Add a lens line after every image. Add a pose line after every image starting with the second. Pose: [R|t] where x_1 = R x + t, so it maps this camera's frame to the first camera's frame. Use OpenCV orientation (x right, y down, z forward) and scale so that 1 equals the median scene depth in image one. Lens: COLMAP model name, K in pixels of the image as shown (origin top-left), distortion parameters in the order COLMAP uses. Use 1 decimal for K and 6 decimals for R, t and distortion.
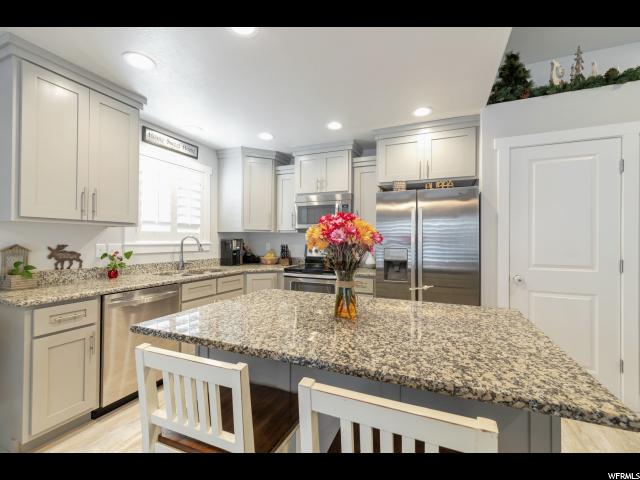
lens RADIAL K [[287.9, 0, 322.7], [0, 287.9, 239.0], [0, 0, 1]] dist [0.008923, 0.002148]
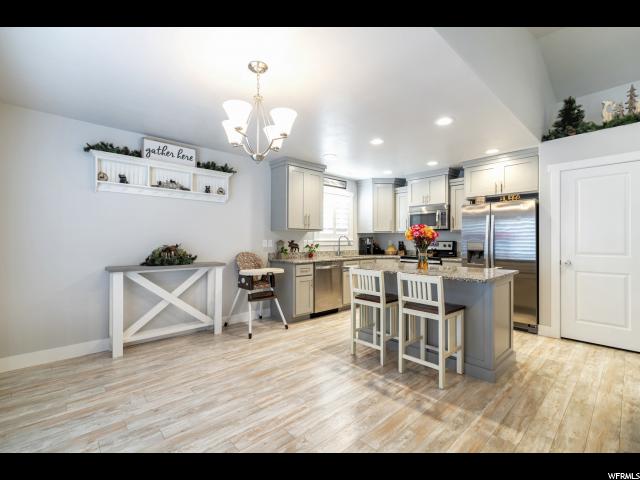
lens RADIAL K [[287.9, 0, 322.6], [0, 287.9, 238.2], [0, 0, 1]] dist [0.008923, 0.002148]
pose [[0.912854, -0.009617, -0.408173, 0.129004], [0.008138, 0.999953, -0.005361, 0.012087], [0.408205, 0.001572, 0.912889, -0.641803]]
